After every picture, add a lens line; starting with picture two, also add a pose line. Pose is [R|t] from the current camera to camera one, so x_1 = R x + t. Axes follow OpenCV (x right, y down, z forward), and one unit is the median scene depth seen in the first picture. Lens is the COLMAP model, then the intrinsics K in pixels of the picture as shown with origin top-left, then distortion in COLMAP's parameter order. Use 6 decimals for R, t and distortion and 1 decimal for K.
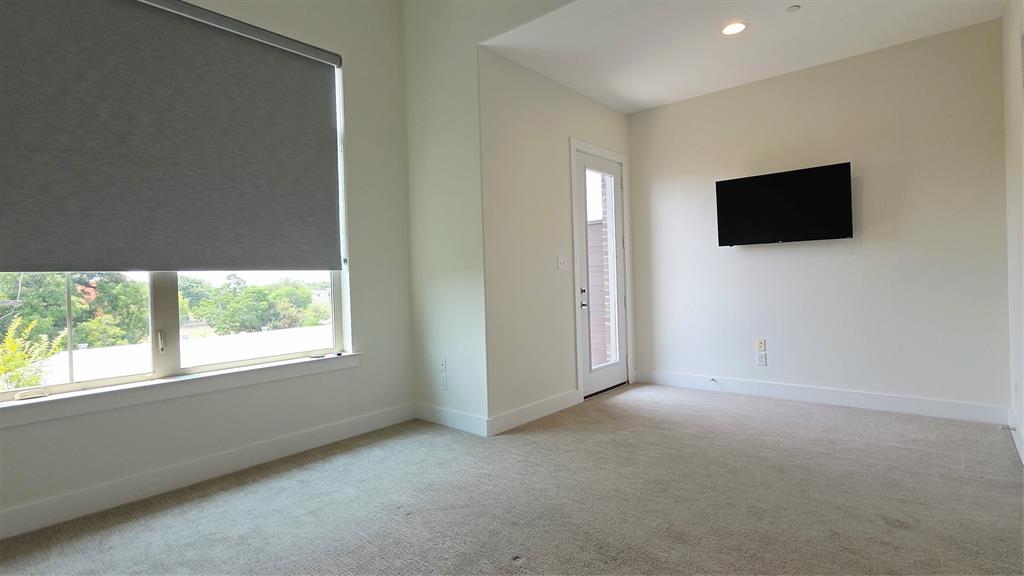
lens RADIAL K [[502.9, 0, 517.0], [0, 502.9, 288.4], [0, 0, 1]] dist [0.003100, -0.001633]
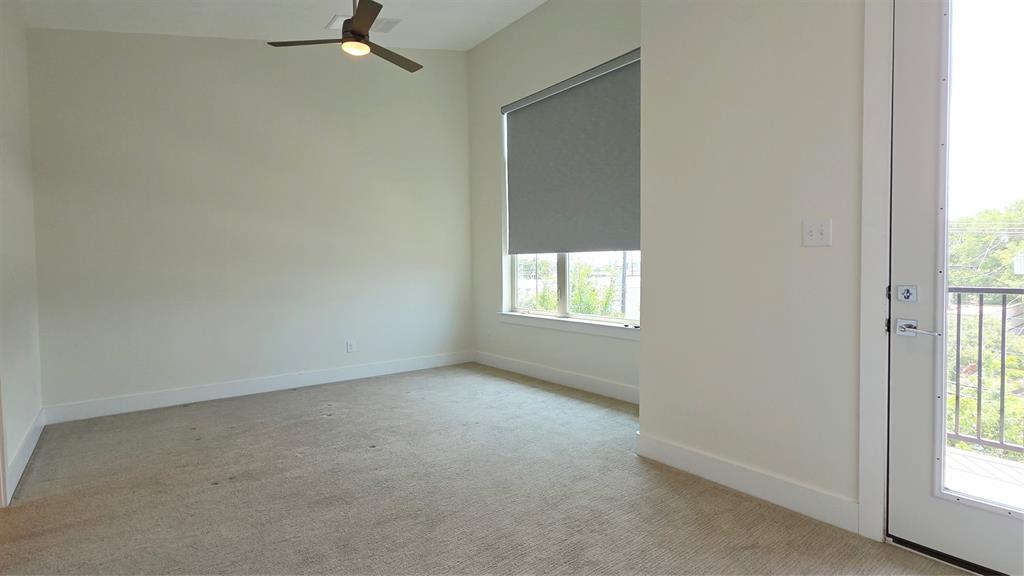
lens RADIAL K [[502.9, 0, 516.6], [0, 502.9, 285.6], [0, 0, 1]] dist [0.003100, -0.001633]
pose [[-0.215412, 0.067461, -0.974190, 0.804593], [0.000146, 0.997613, 0.069050, -0.035851], [0.976523, 0.014732, -0.214908, 1.027601]]
